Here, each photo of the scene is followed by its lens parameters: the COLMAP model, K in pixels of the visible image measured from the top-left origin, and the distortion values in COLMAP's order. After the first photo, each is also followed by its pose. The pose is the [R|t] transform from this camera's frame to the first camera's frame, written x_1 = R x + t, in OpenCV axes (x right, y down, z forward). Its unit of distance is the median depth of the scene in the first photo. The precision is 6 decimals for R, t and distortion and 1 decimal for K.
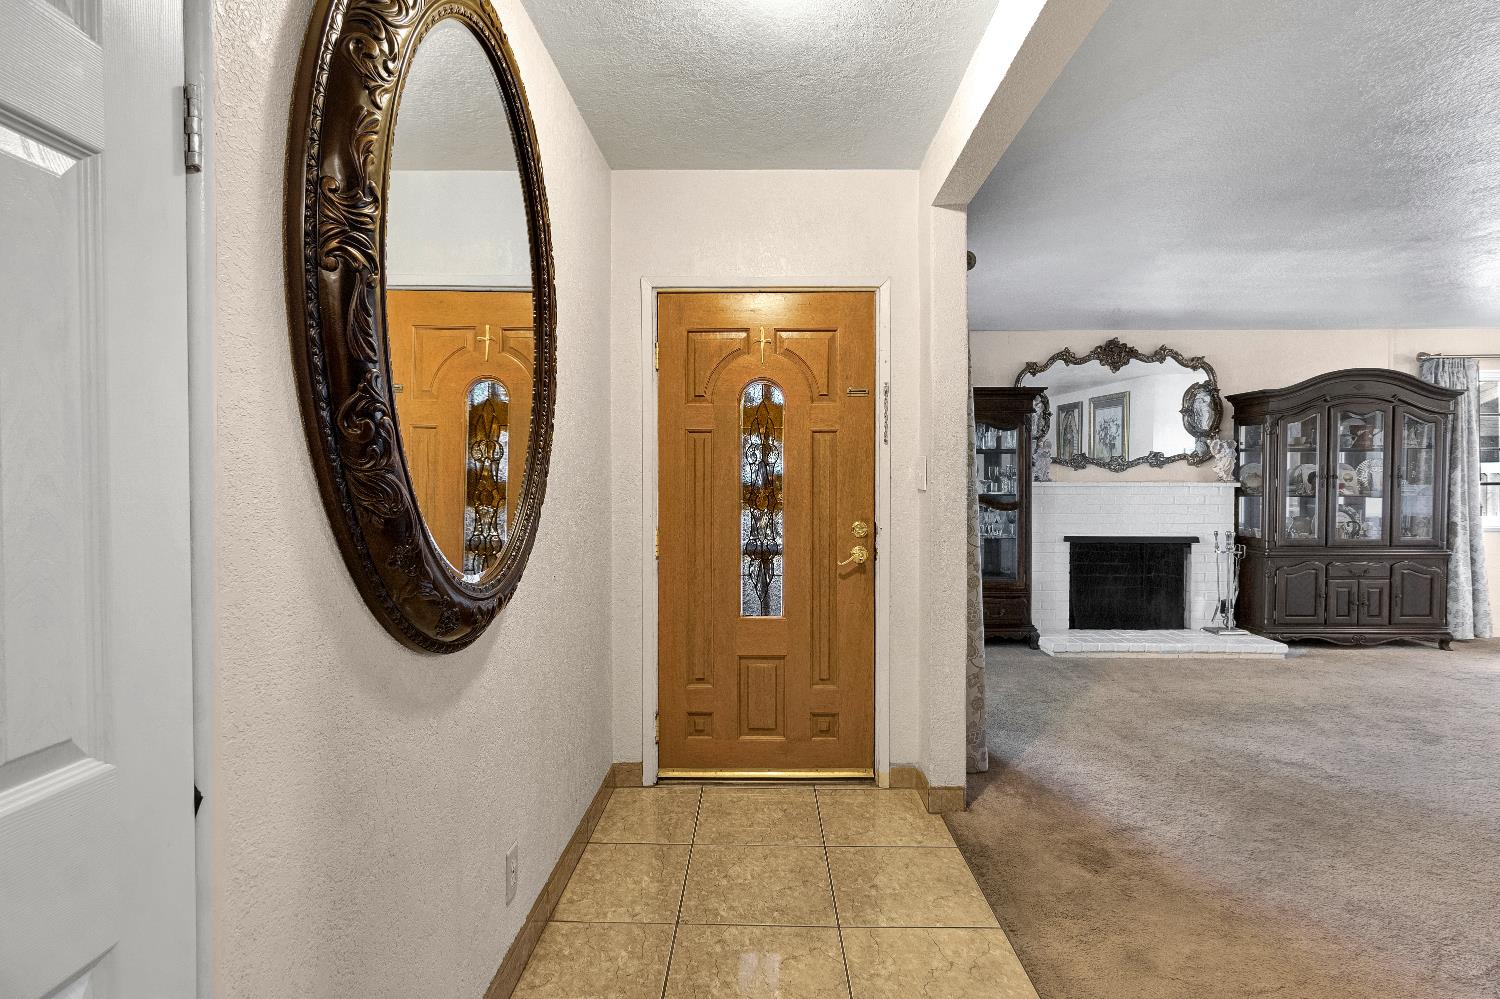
lens RADIAL K [[717.5, 0, 751.7], [0, 717.5, 493.8], [0, 0, 1]] dist [-0.005224, 0.000178]
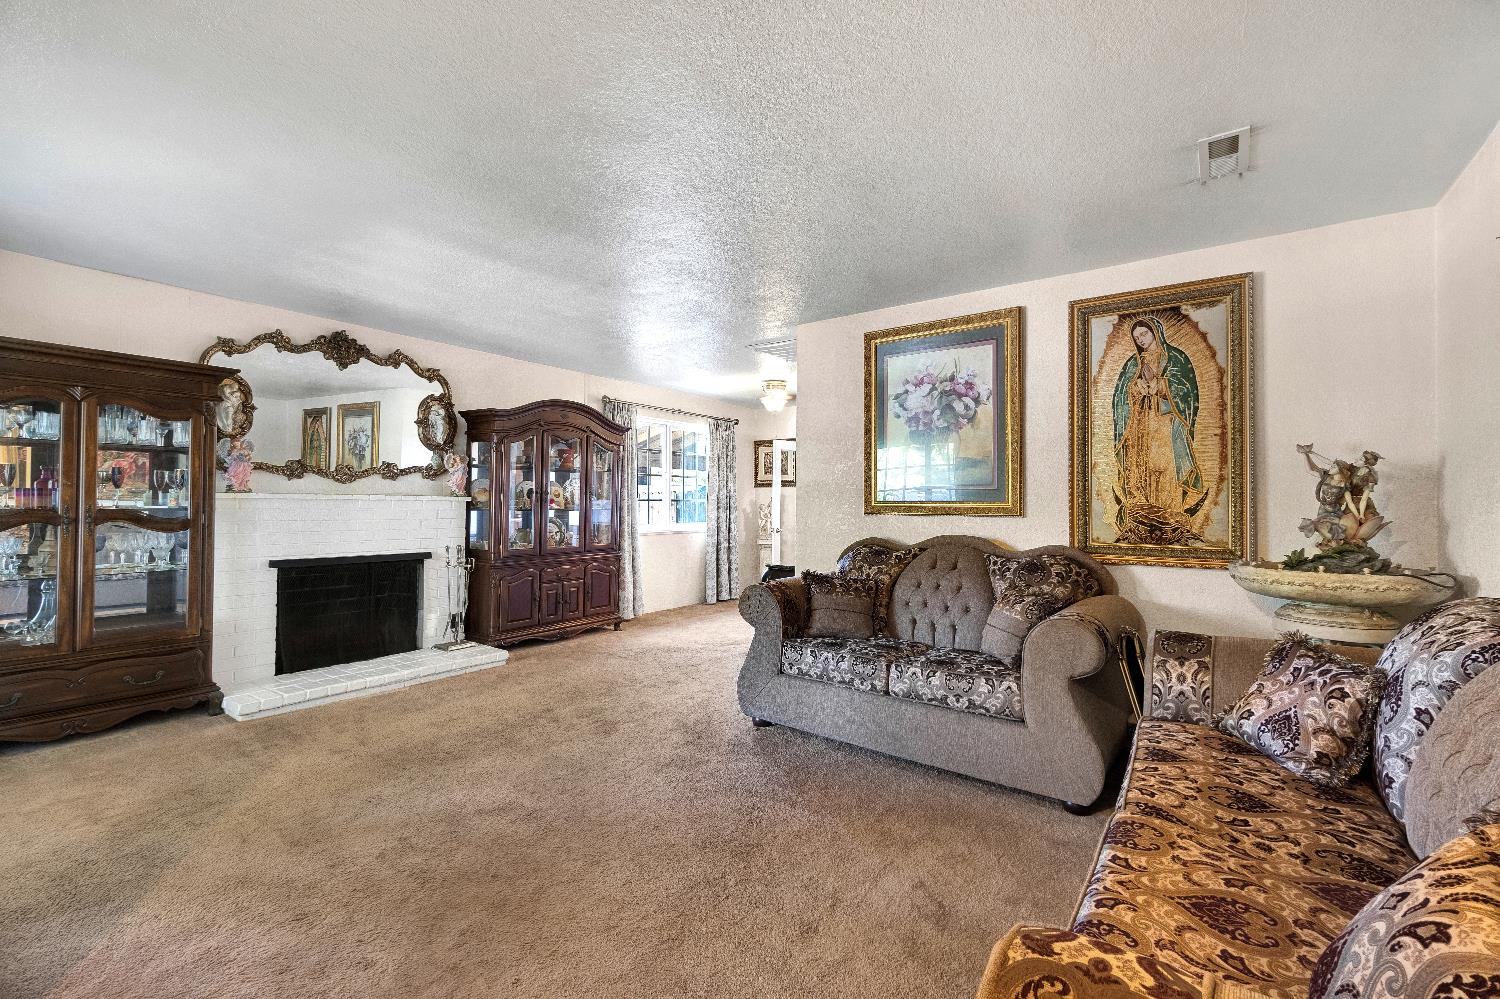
lens RADIAL K [[639.3, 0, 749.0], [0, 639.3, 494.8], [0, 0, 1]] dist [-0.009002, 0.002397]
pose [[0.561209, 0.015272, 0.827534, 0.149076], [-0.001380, 0.999846, -0.017516, -0.003316], [-0.827673, 0.008688, 0.561143, 0.156947]]
